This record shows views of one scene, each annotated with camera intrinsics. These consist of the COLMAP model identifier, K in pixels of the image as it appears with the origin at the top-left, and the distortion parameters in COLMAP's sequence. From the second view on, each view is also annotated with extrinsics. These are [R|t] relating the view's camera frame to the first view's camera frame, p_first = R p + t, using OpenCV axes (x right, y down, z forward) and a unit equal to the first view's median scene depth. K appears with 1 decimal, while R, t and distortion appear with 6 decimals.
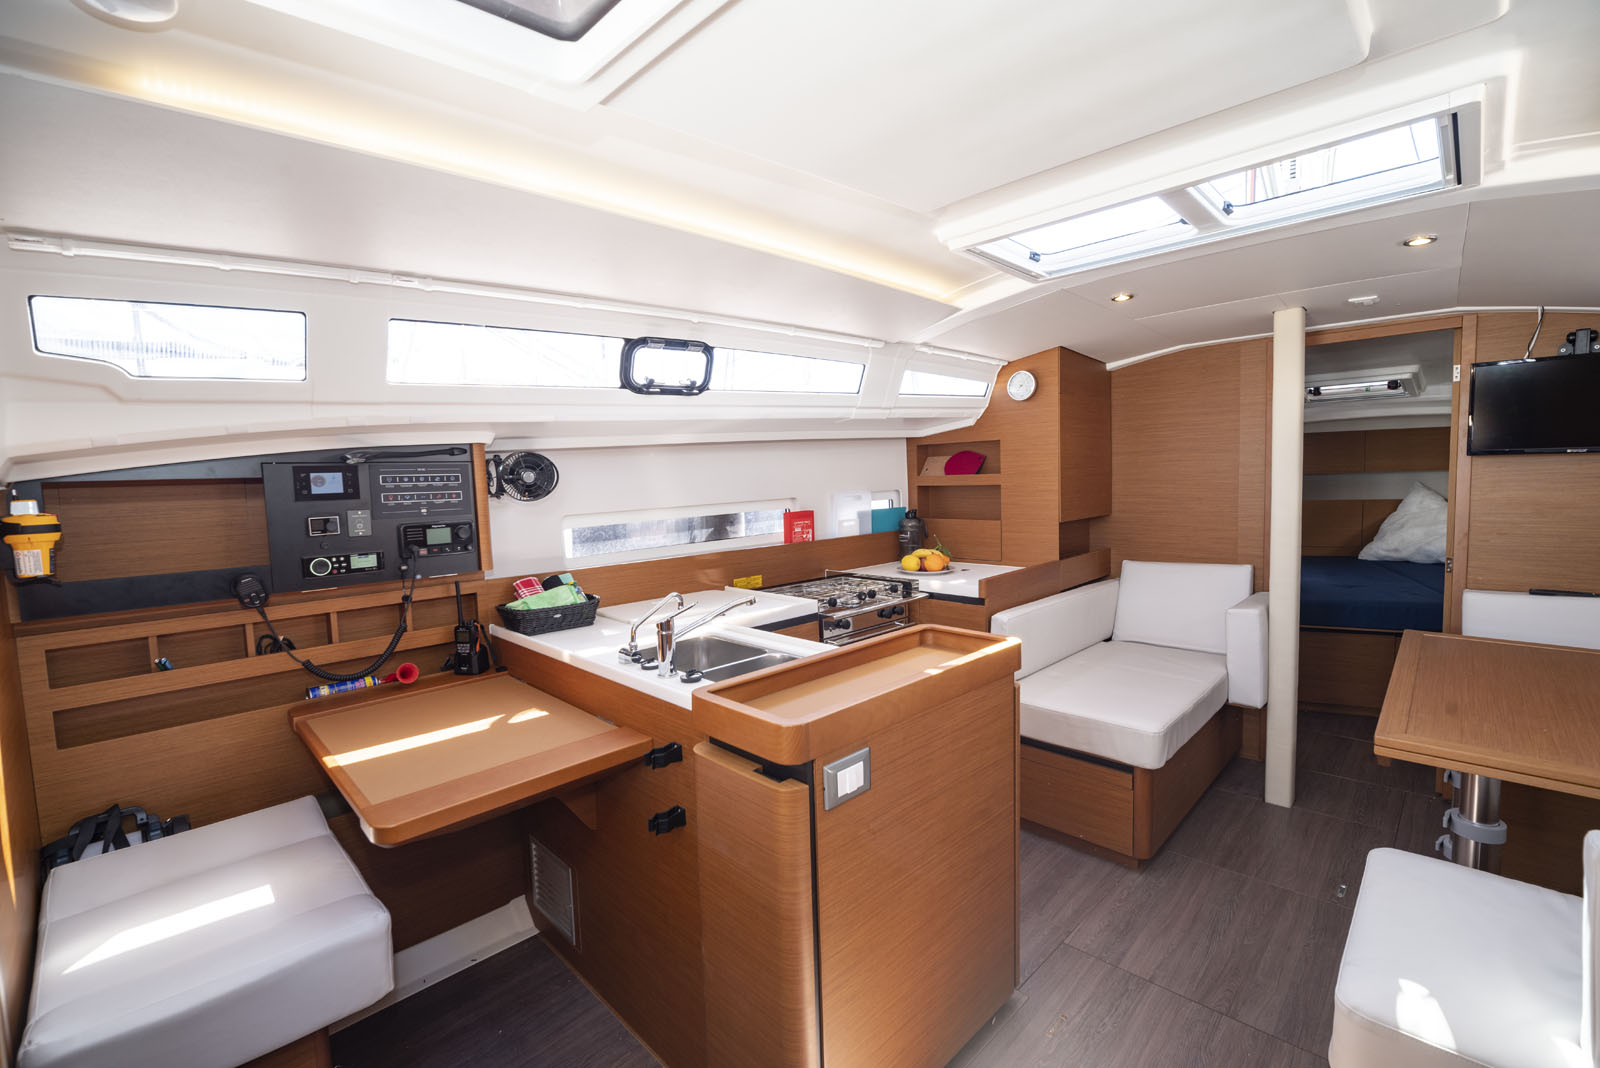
lens RADIAL K [[694.4, 0, 762.1], [0, 694.4, 532.8], [0, 0, 1]] dist [-0.021902, -0.000028]
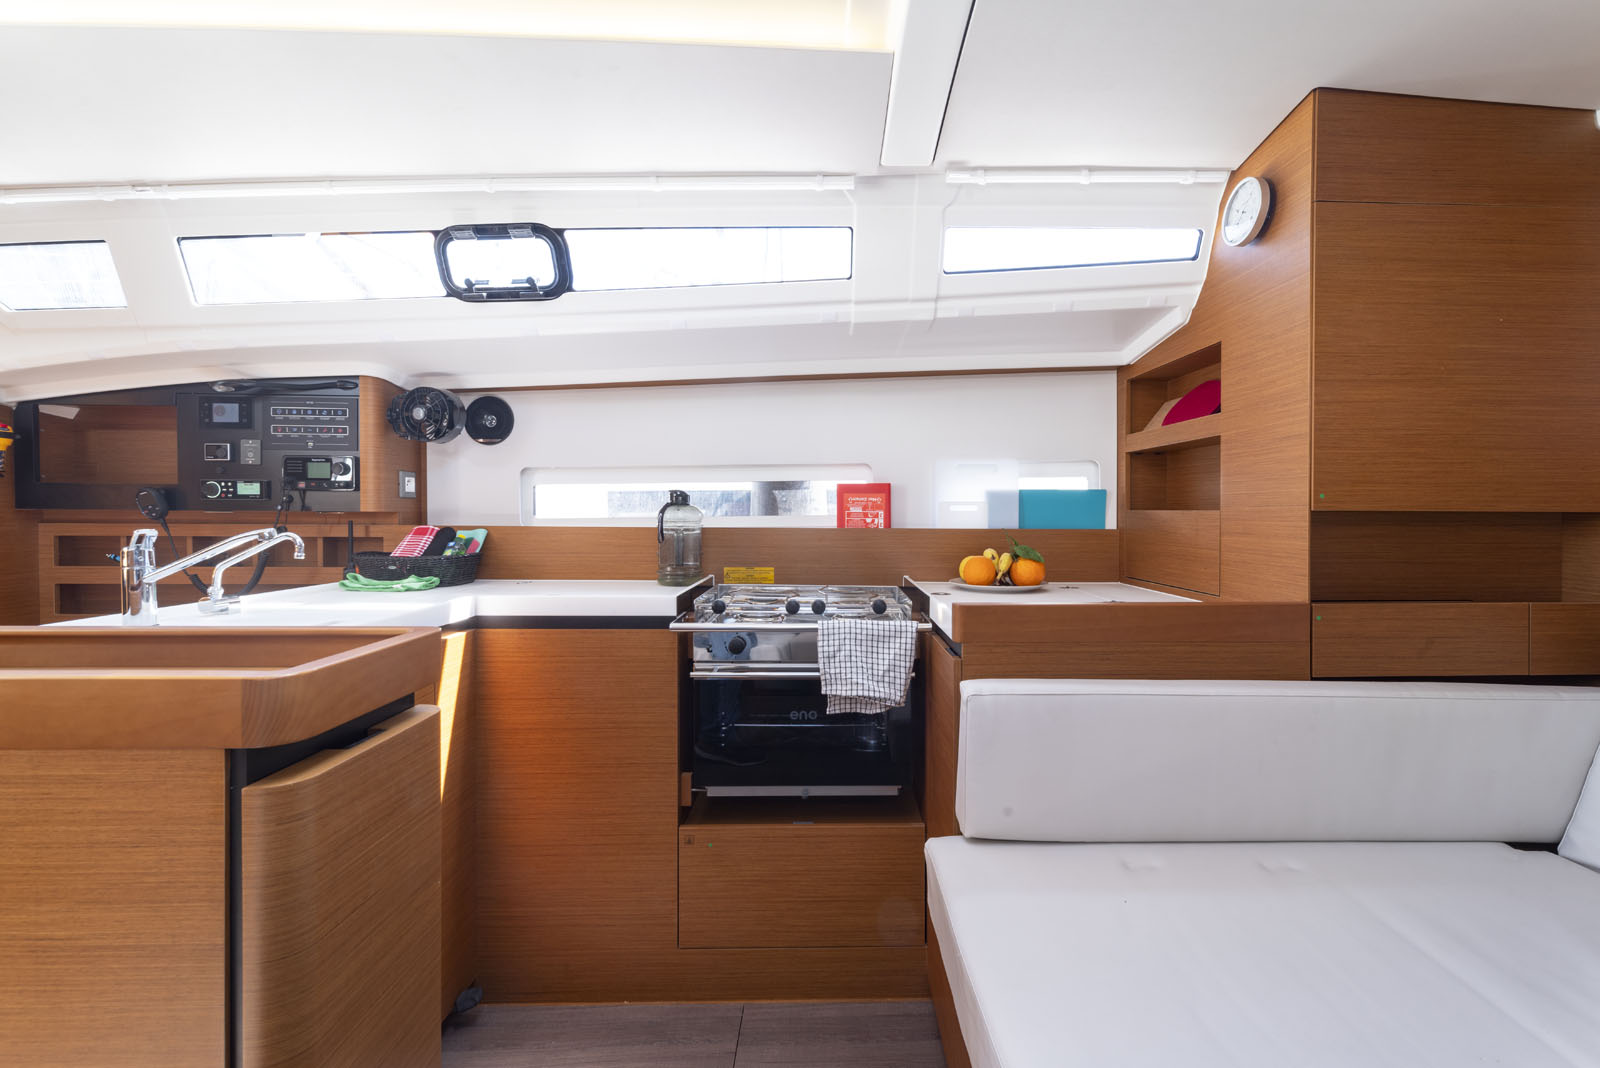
lens RADIAL K [[706.2, 0, 850.3], [0, 706.2, 524.0], [0, 0, 1]] dist [0.007436, 0.000154]
pose [[0.746909, 0.047937, -0.663196, 0.749577], [-0.085846, 0.996002, -0.024689, 0.039656], [0.659361, 0.075373, 0.748038, 0.737376]]
